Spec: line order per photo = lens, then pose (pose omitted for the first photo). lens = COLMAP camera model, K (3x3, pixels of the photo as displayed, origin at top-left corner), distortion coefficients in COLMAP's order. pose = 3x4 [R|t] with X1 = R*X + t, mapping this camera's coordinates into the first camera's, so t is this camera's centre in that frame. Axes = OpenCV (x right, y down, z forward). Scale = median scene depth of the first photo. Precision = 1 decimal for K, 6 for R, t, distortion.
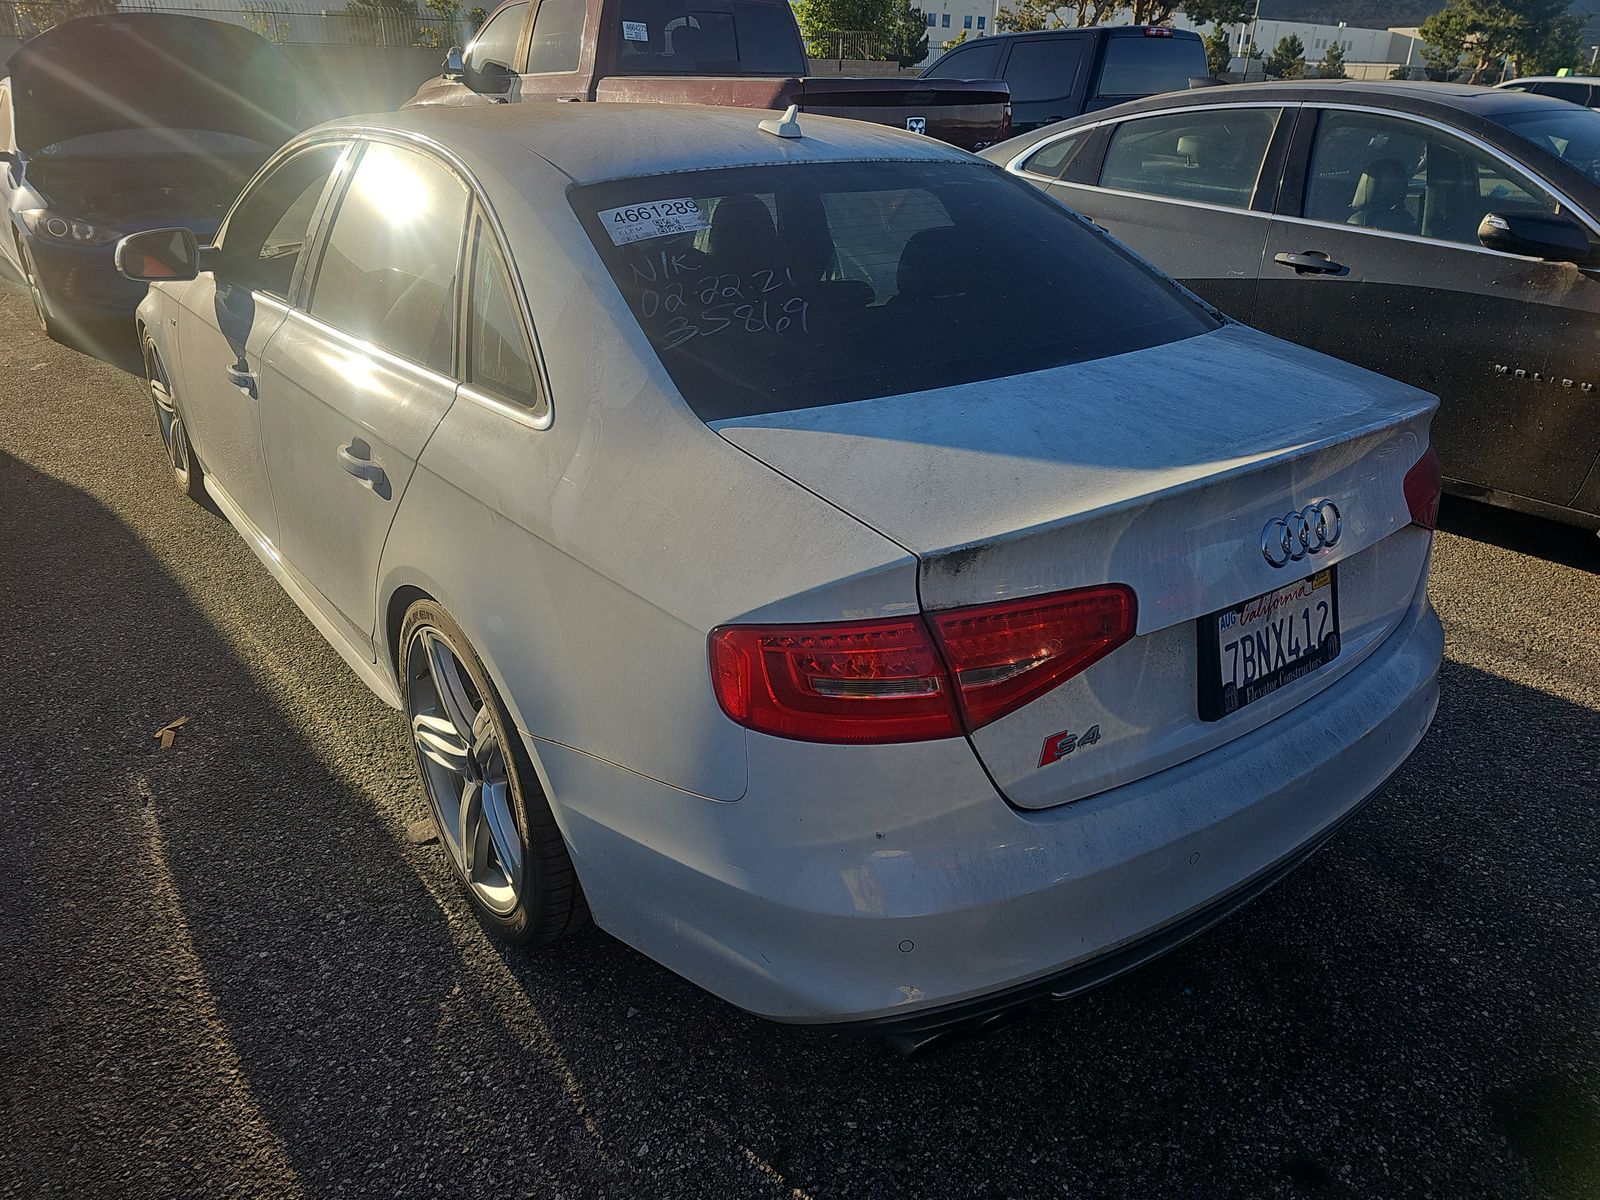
lens RADIAL K [[1065.5, 0, 800.0], [0, 1065.5, 600.0], [0, 0, 1]] dist [0.078449, -0.076007]
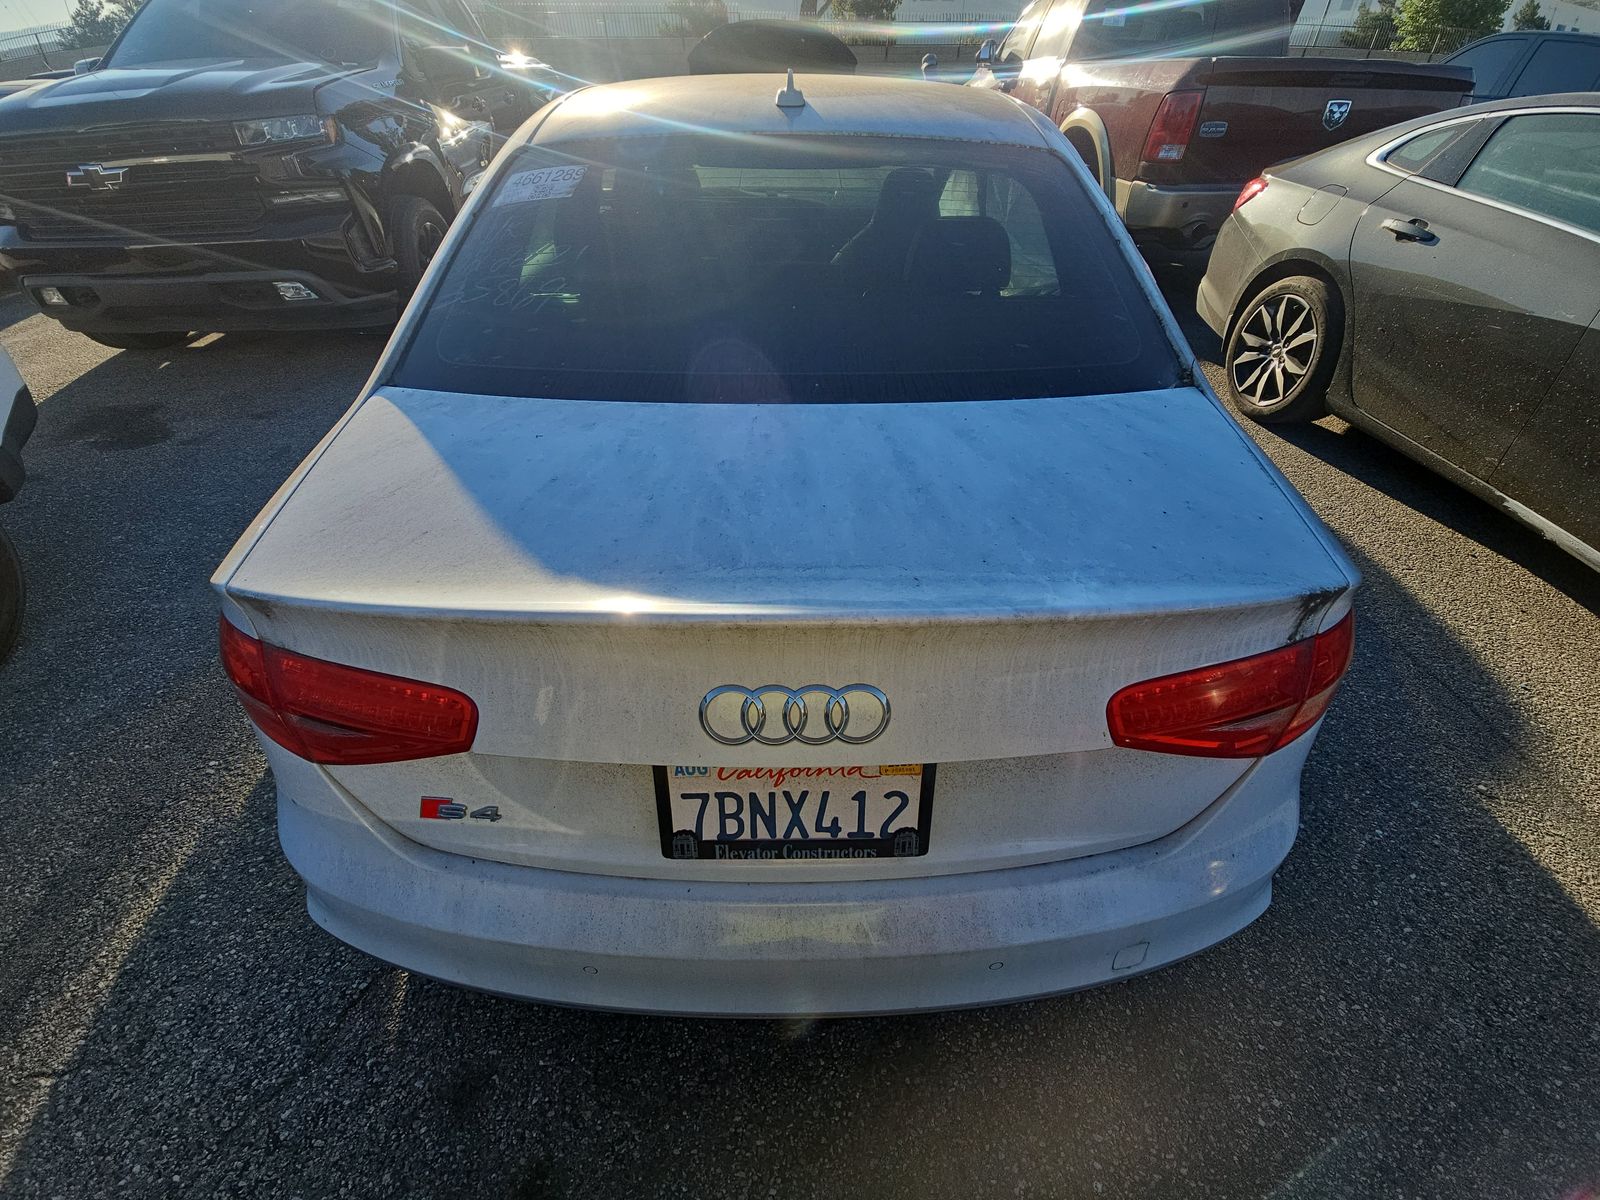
lens RADIAL K [[646.1, 0, 801.5], [0, 646.1, 592.2], [0, 0, 1]] dist [0.036269, -0.021269]
pose [[0.805238, 0.360786, -0.470558, 0.604319], [-0.249170, 0.926006, 0.283597, -0.248142], [0.538058, -0.111114, 0.835552, 0.603183]]
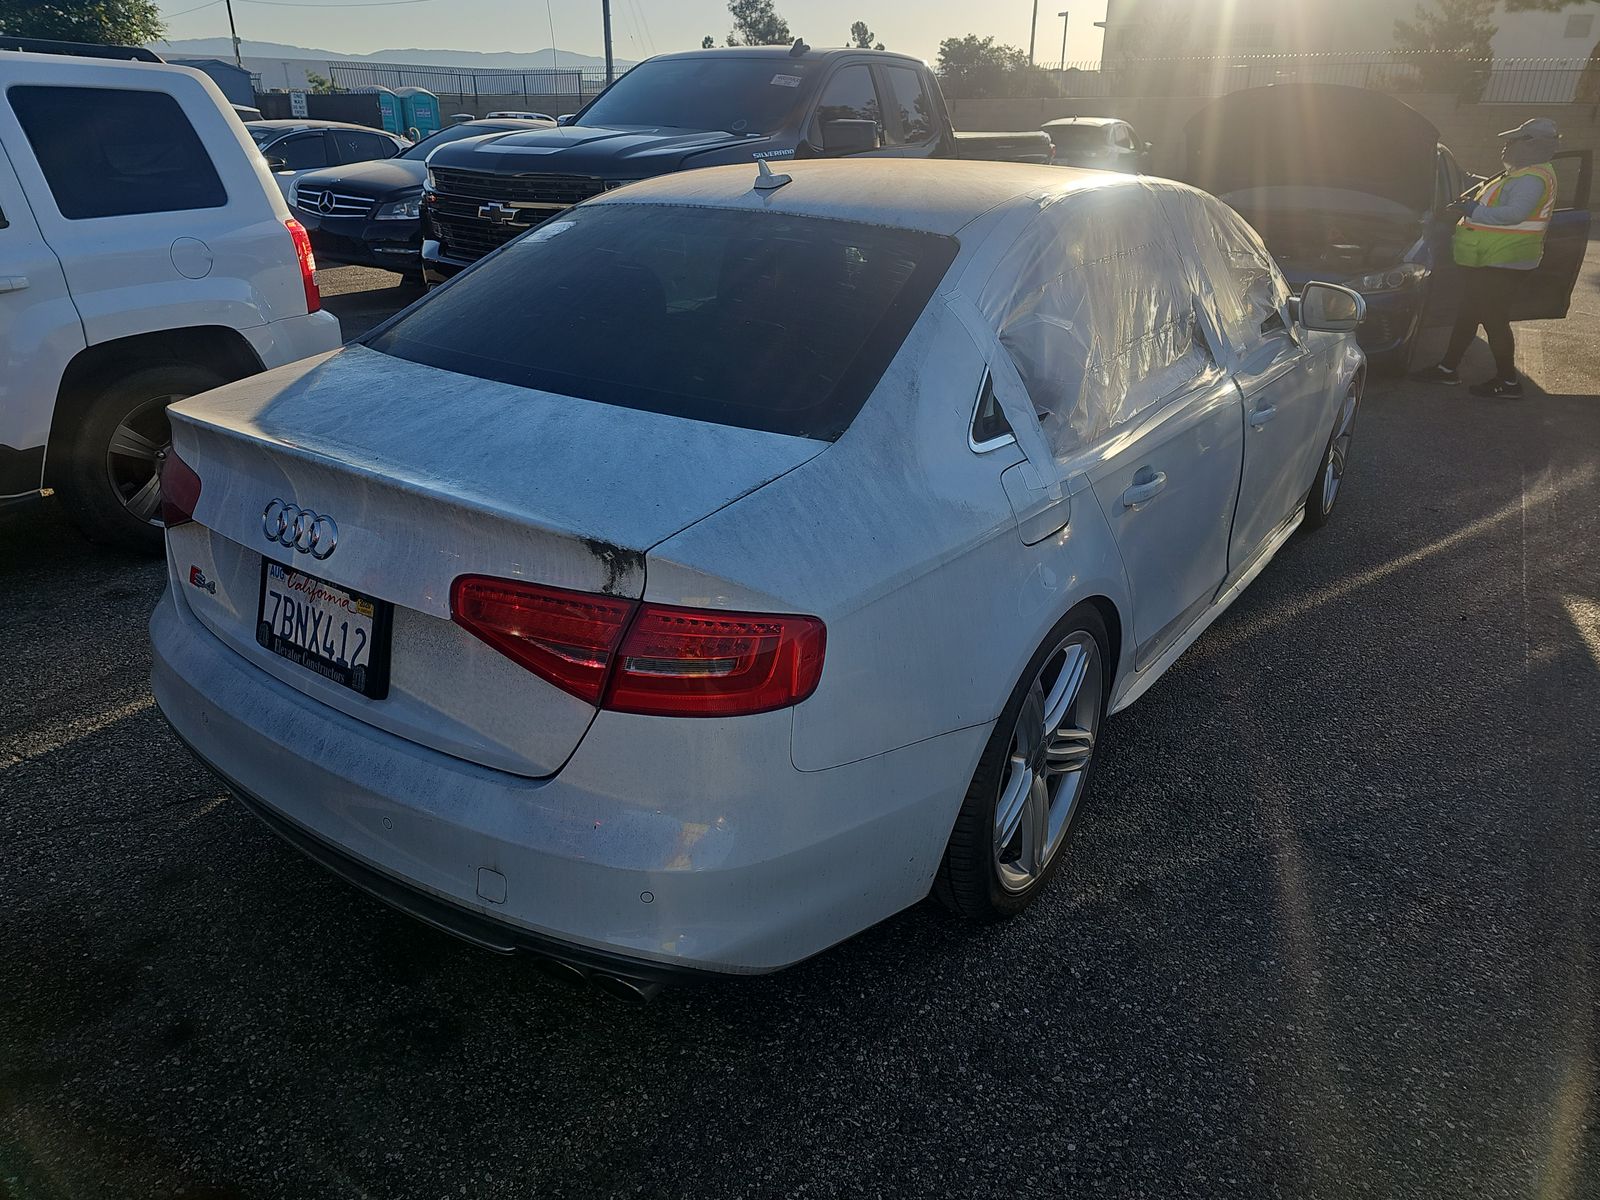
lens RADIAL K [[1065.5, 0, 800.0], [0, 1065.5, 600.0], [0, 0, 1]] dist [0.078449, -0.076007]
pose [[0.295877, 0.376649, -0.877834, 1.514344], [-0.424442, 0.875116, 0.232423, -0.442984], [0.855748, 0.303821, 0.418793, 0.934735]]
